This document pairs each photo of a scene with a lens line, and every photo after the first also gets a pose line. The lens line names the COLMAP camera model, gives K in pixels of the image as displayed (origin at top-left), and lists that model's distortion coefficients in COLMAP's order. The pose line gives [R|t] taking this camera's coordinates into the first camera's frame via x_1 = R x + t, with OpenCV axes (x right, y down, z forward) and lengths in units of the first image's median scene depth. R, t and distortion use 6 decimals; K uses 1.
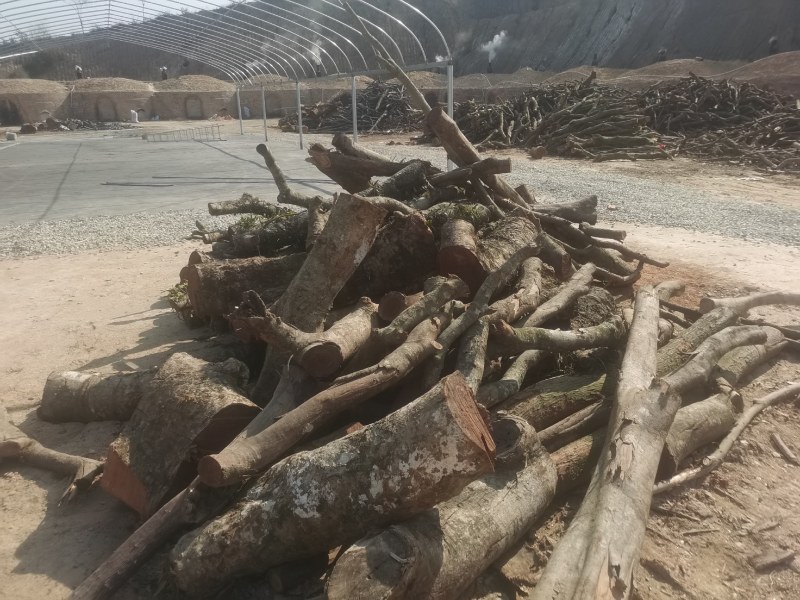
lens RADIAL K [[611.1, 0, 400.8], [0, 611.1, 302.0], [0, 0, 1]] dist [0.052120, -0.037070]
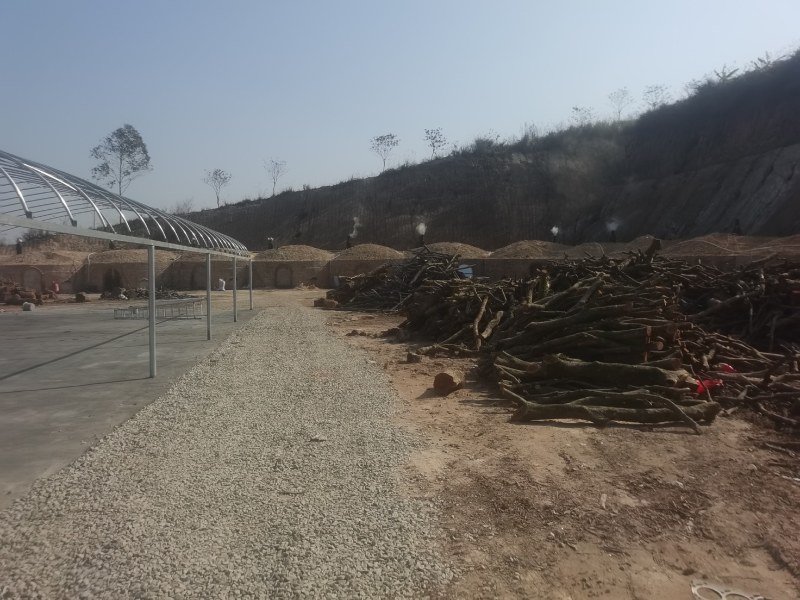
lens RADIAL K [[611.1, 0, 400.8], [0, 611.1, 302.0], [0, 0, 1]] dist [0.052120, -0.037070]
pose [[0.959146, 0.026081, -0.281708, 0.132066], [-0.097517, 0.965197, -0.242662, -0.070699], [0.265574, 0.260219, 0.928308, 0.192272]]
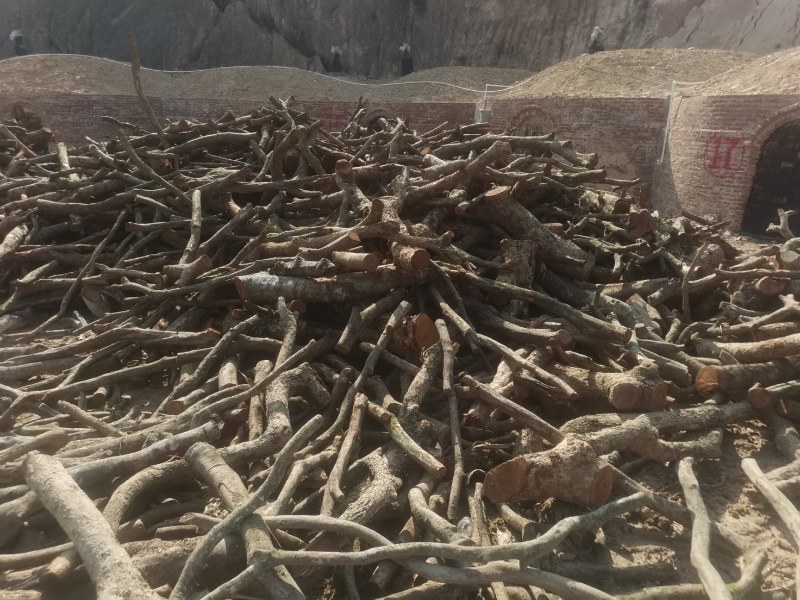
lens RADIAL K [[611.1, 0, 400.8], [0, 611.1, 302.0], [0, 0, 1]] dist [0.052120, -0.037070]
pose [[0.549424, -0.221429, 0.805669, 0.187044], [0.246321, 0.964317, 0.097053, -0.095070], [-0.798411, 0.145130, 0.584361, 0.272498]]
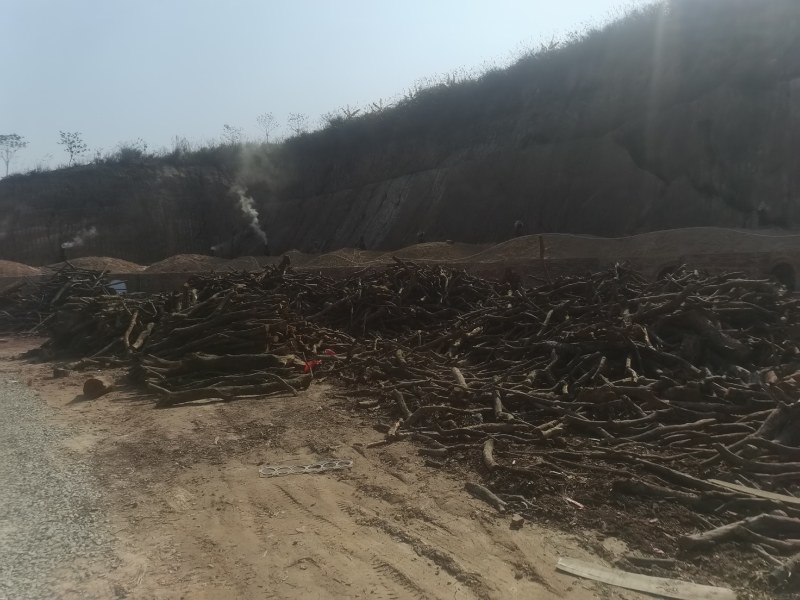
lens RADIAL K [[611.1, 0, 400.8], [0, 611.1, 302.0], [0, 0, 1]] dist [0.052120, -0.037070]
pose [[0.969808, -0.029222, 0.242112, 0.145258], [0.094504, 0.960253, -0.262647, -0.054947], [-0.224814, 0.277598, 0.934023, 0.142618]]
